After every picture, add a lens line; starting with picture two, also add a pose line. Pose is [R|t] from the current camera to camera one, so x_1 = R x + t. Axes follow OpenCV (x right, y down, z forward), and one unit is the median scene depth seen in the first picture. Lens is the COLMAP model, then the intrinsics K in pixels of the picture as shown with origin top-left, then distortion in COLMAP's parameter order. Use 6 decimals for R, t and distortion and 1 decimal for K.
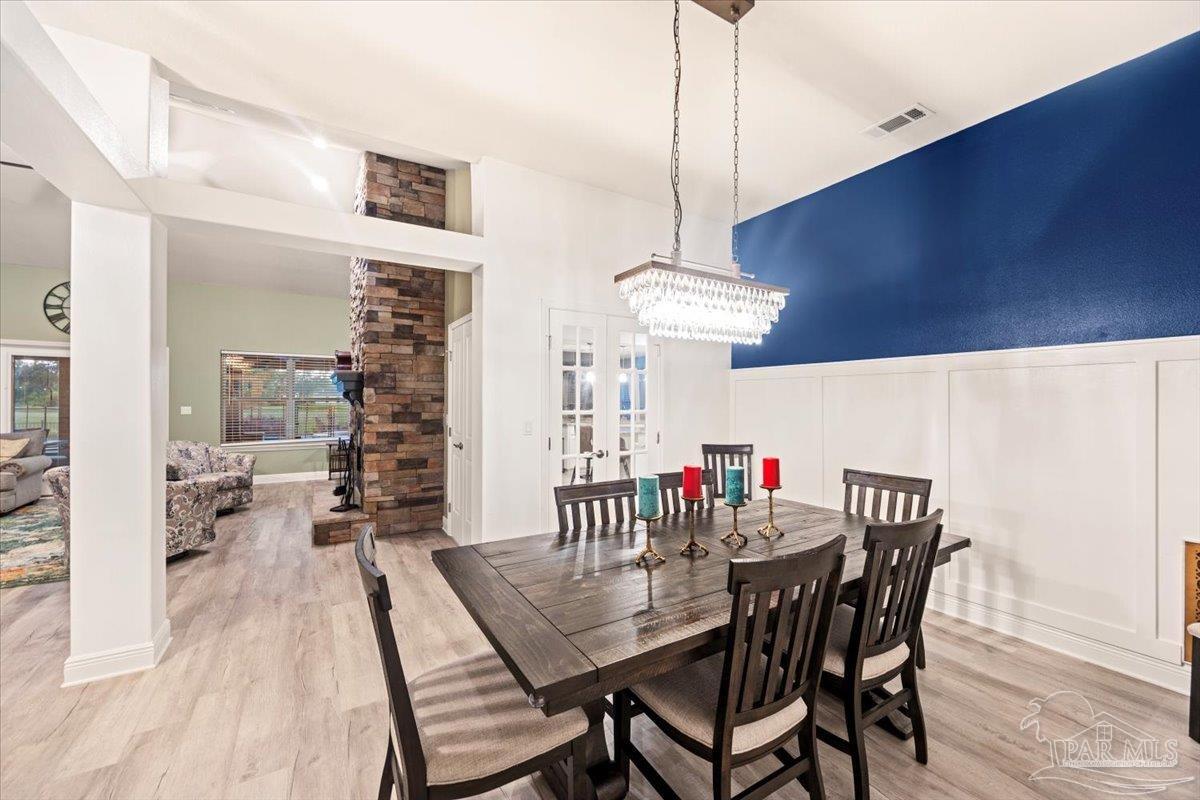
lens RADIAL K [[469.5, 0, 600.0], [0, 469.5, 400.0], [0, 0, 1]] dist [0.001060, 0.000054]
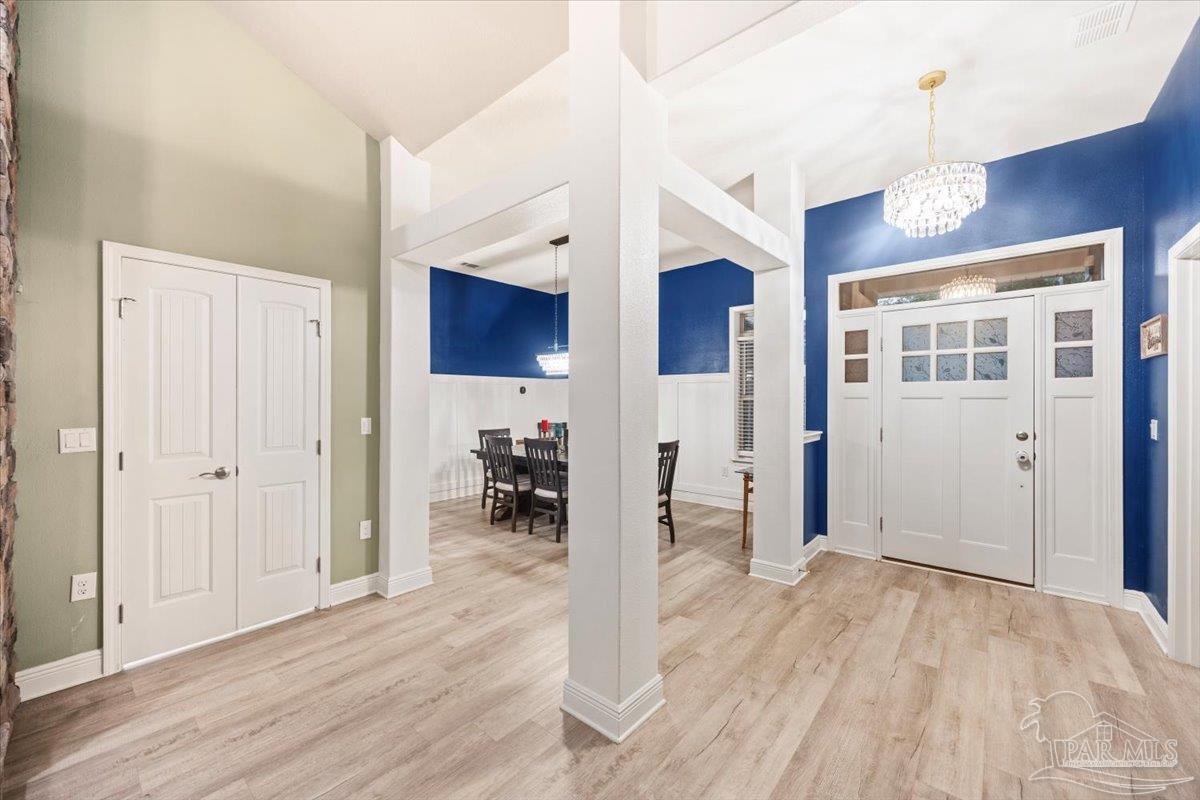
lens RADIAL K [[469.5, 0, 600.0], [0, 469.5, 400.0], [0, 0, 1]] dist [0.001060, 0.000054]
pose [[-0.313560, -0.006415, 0.949547, -1.346574], [-0.000260, 0.999978, 0.006670, -0.000589], [-0.949568, 0.001845, -0.313554, 0.958033]]
